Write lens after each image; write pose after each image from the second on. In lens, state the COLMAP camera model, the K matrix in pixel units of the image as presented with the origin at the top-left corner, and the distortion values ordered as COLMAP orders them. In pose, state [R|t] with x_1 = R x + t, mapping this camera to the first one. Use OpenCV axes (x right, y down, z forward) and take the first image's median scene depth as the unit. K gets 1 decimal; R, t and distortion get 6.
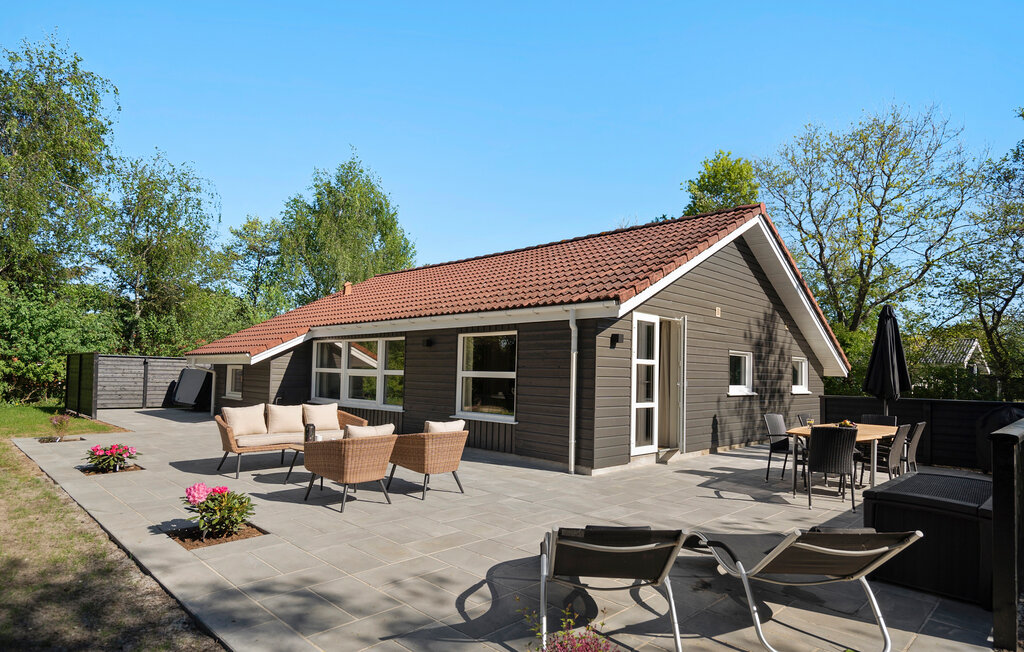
lens RADIAL K [[579.4, 0, 518.8], [0, 579.4, 361.6], [0, 0, 1]] dist [0.003972, 0.002632]
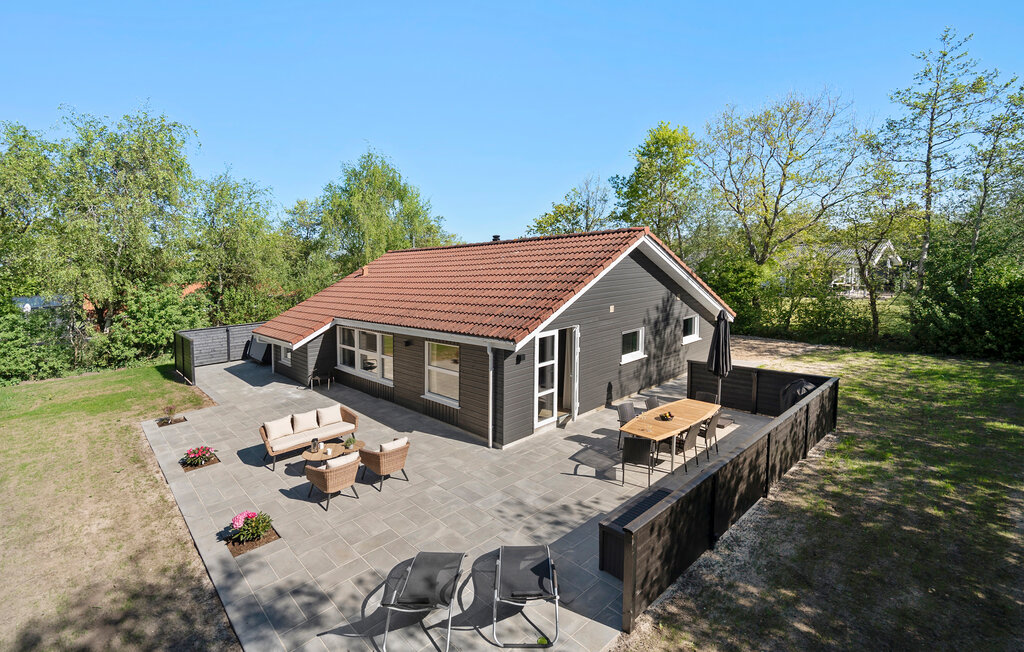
lens RADIAL K [[450.5, 0, 508.3], [0, 450.5, 306.8], [0, 0, 1]] dist [-0.001244, -0.000153]
pose [[0.999221, -0.021340, -0.033186, 0.119419], [0.024145, 0.995954, 0.086557, -0.182674], [0.031205, -0.087291, 0.995694, -0.109507]]
